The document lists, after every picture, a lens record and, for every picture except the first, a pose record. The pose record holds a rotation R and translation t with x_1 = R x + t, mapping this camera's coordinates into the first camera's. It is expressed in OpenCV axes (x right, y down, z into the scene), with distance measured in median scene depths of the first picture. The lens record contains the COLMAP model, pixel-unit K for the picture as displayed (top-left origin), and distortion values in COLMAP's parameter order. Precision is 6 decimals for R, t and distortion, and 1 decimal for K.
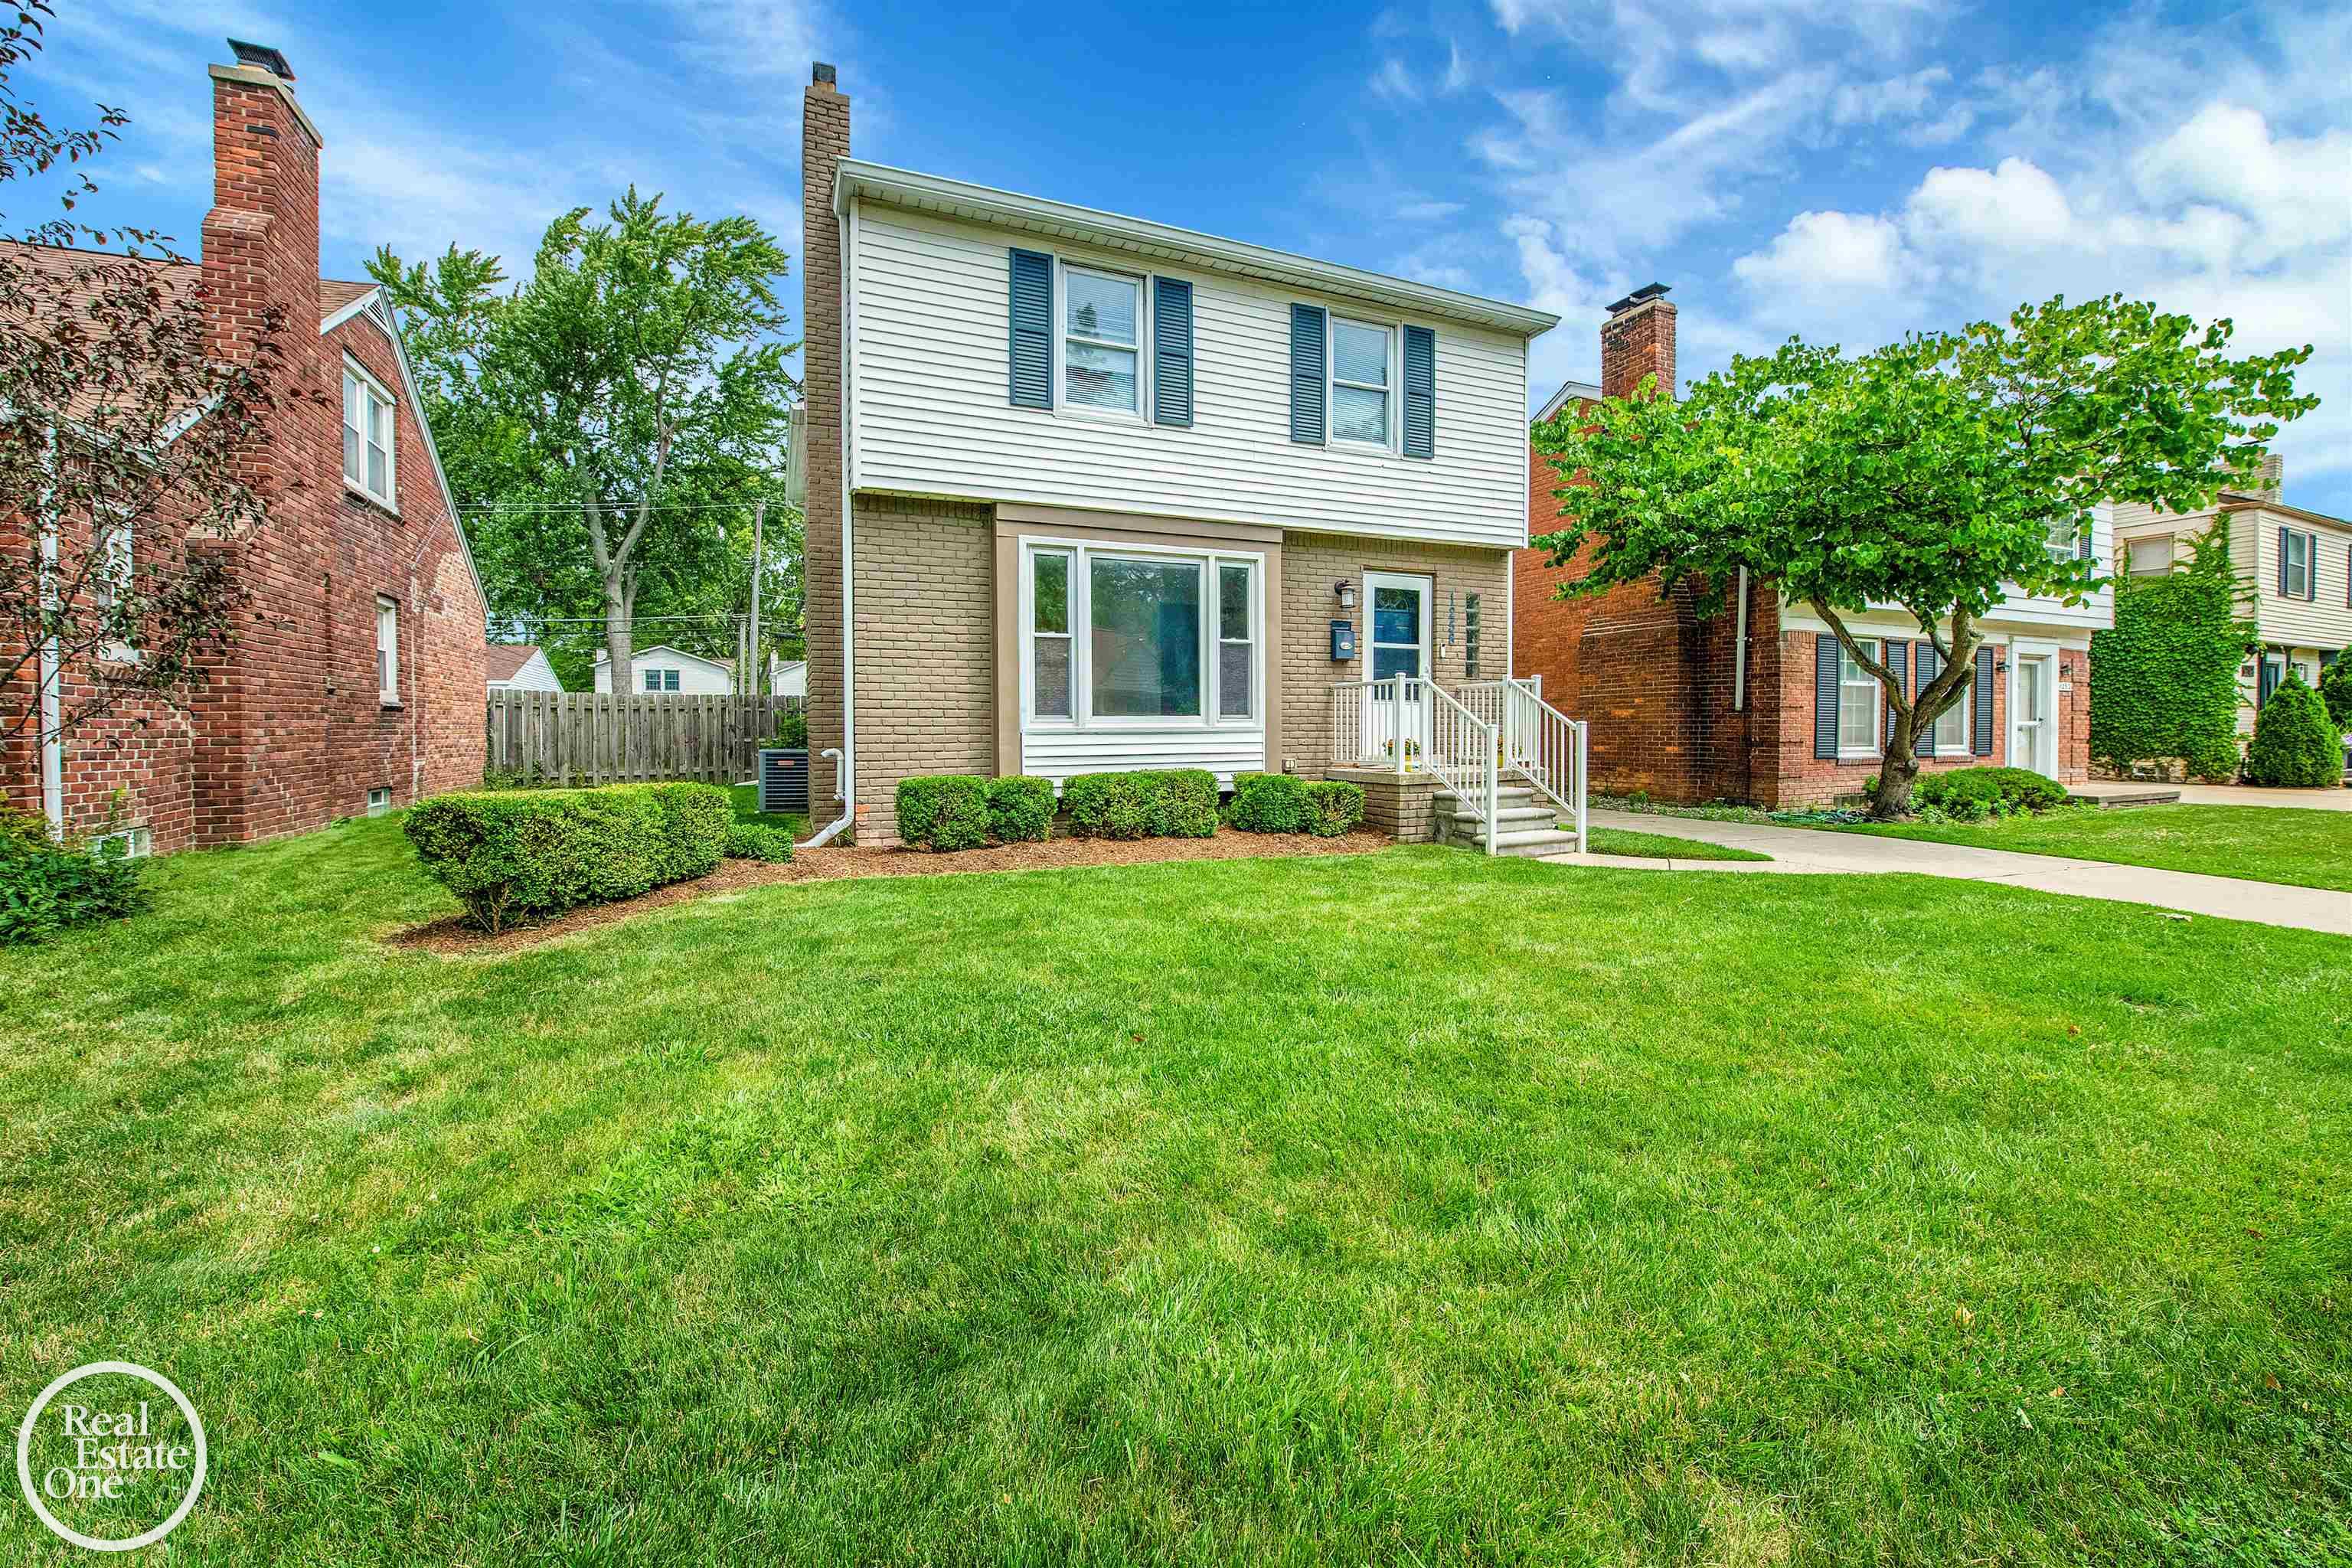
lens RADIAL K [[956.9, 0, 1186.8], [0, 956.9, 769.4], [0, 0, 1]] dist [-0.020275, 0.000021]
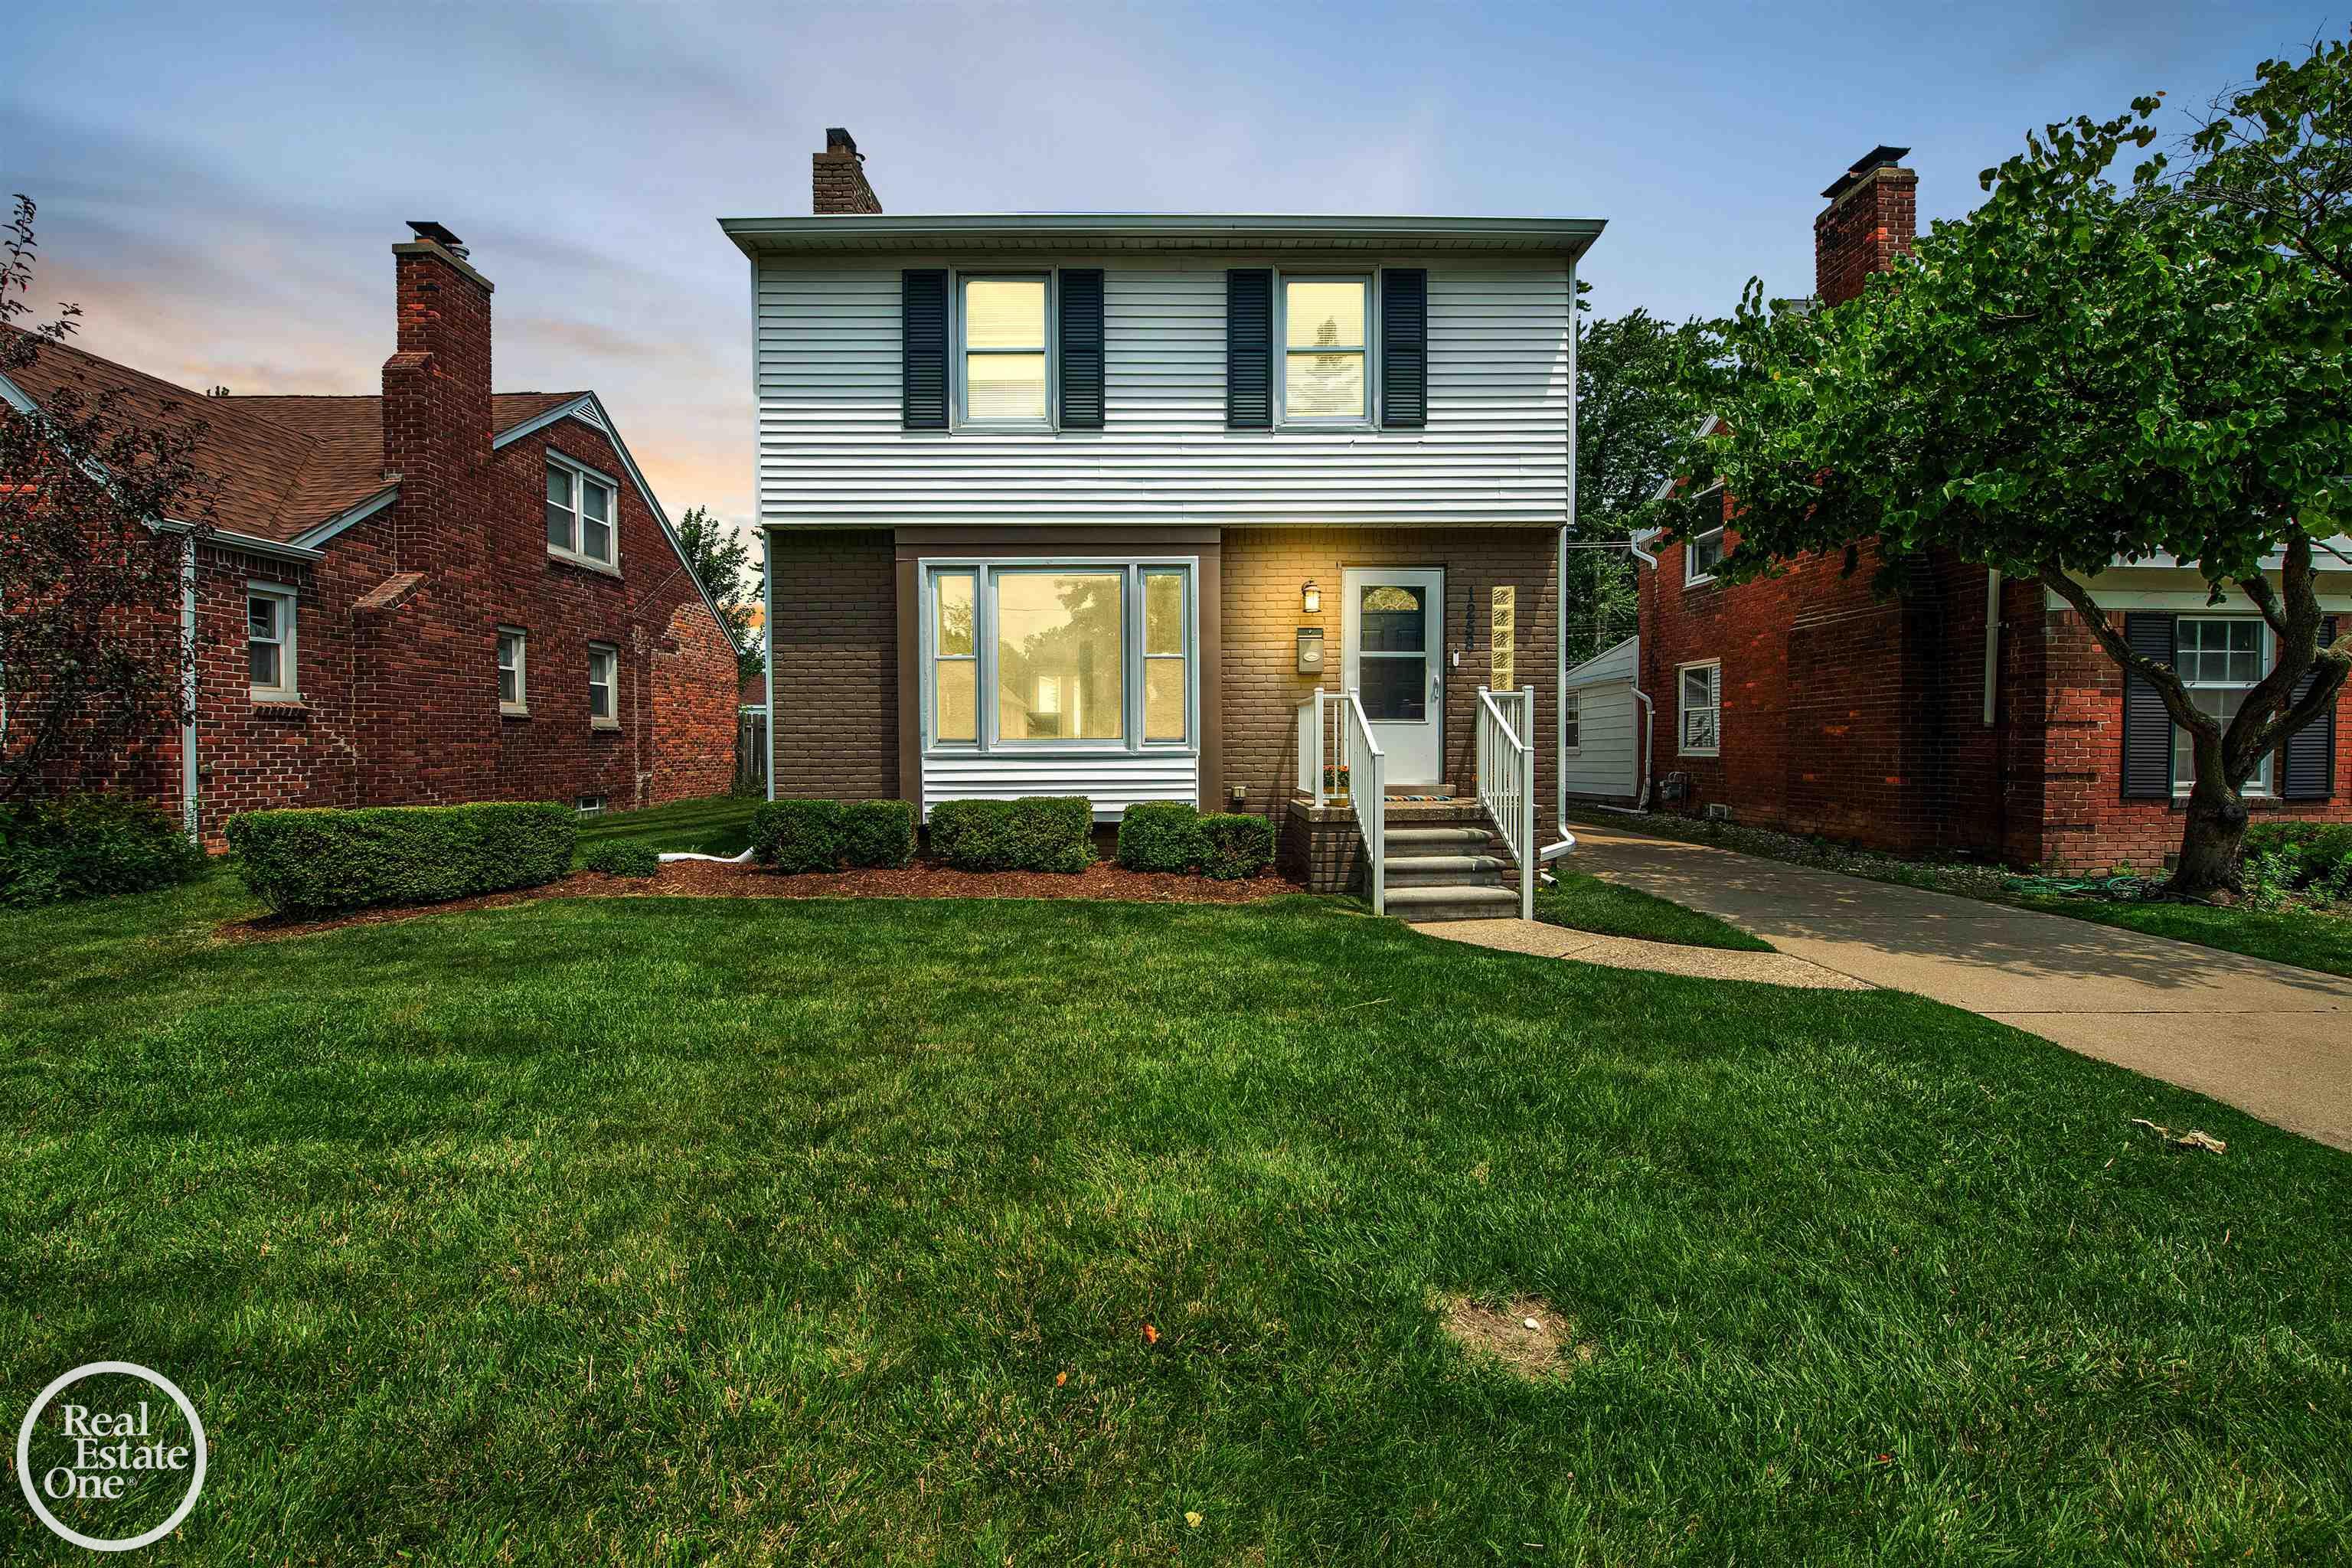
lens RADIAL K [[957.3, 0, 1195.6], [0, 957.3, 781.0], [0, 0, 1]] dist [-0.017308, -0.000156]
pose [[0.921431, 0.016285, -0.388201, 0.429558], [-0.017338, 0.999849, 0.000789, -0.017448], [0.388155, 0.006004, 0.921575, 0.177944]]
